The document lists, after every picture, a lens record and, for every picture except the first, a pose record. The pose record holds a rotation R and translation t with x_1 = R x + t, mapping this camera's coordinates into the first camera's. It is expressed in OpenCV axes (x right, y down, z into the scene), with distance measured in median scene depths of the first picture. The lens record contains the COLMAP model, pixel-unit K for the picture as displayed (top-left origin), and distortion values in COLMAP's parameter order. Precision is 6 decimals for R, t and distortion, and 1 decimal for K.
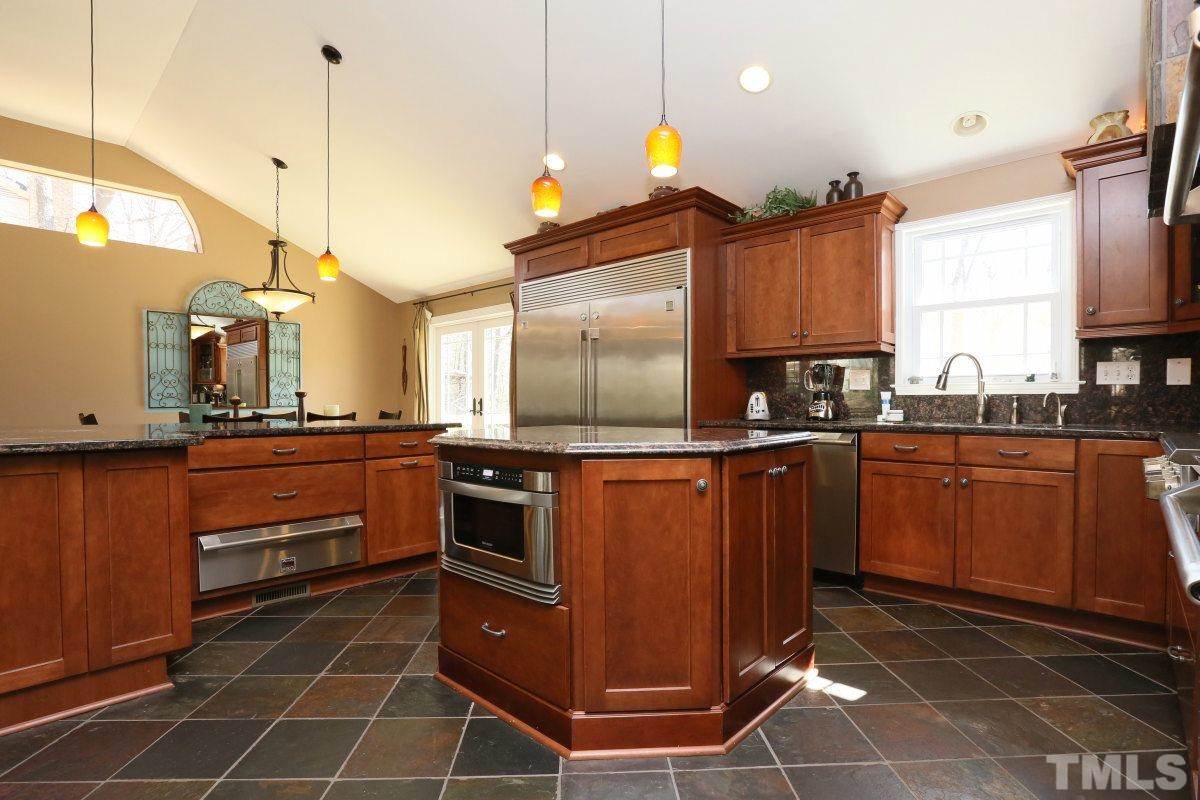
lens RADIAL K [[600.7, 0, 600.0], [0, 600.7, 400.0], [0, 0, 1]] dist [-0.022066, 0.015608]
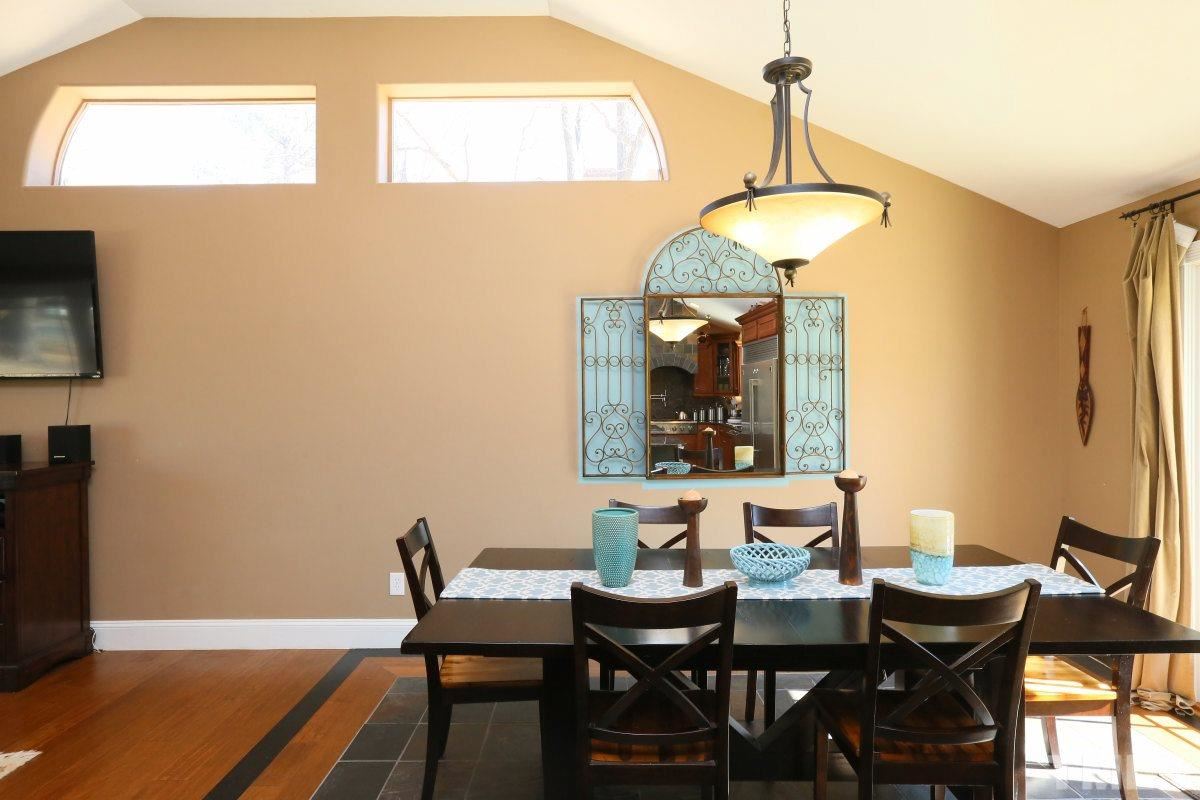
lens RADIAL K [[699.1, 0, 597.0], [0, 699.1, 422.1], [0, 0, 1]] dist [0.001941, 0.000907]
pose [[0.697775, 0.021723, -0.715987, -0.275840], [0.010128, 0.999141, 0.040185, -0.060124], [0.716245, -0.035292, 0.696956, 0.539684]]
